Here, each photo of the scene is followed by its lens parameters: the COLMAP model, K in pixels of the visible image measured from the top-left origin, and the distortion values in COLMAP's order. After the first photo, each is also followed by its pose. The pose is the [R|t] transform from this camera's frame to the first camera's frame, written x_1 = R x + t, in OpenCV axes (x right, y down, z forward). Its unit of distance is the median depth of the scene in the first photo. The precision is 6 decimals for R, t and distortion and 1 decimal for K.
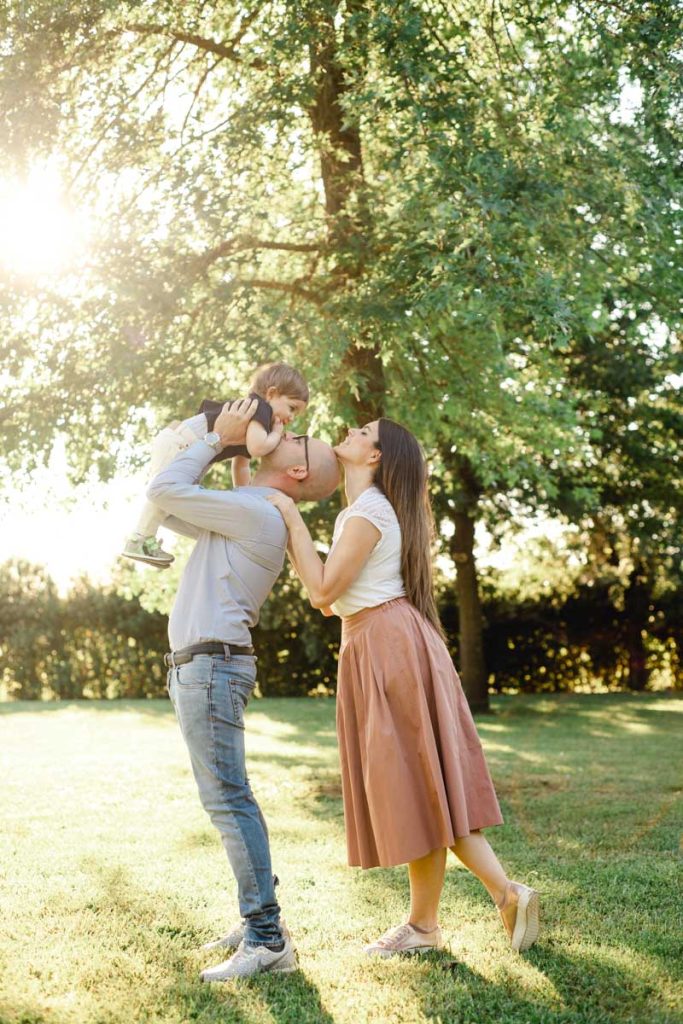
lens RADIAL K [[2577.4, 0, 341.5], [0, 2577.4, 512.0], [0, 0, 1]] dist [0.031665, -0.673191]
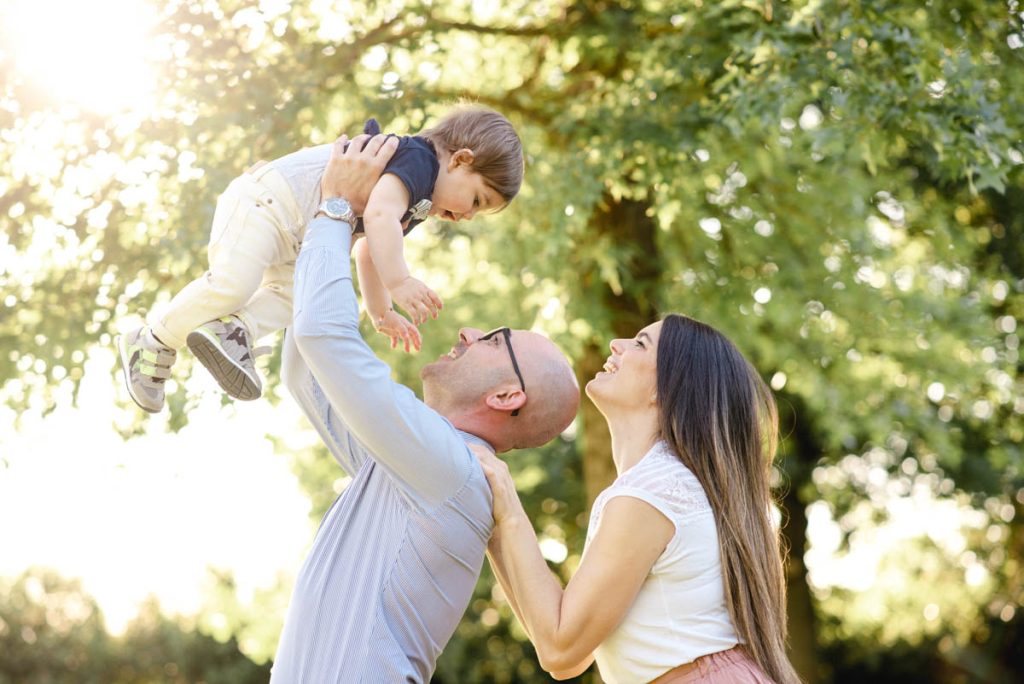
lens RADIAL K [[2577.4, 0, 512.0], [0, 2577.4, 342.0], [0, 0, 1]] dist [0.031665, -0.673191]
pose [[0.999969, 0.002162, -0.007613, -0.012184], [-0.002643, 0.997962, -0.063751, 0.004111], [0.007460, 0.063770, 0.997937, 0.428947]]
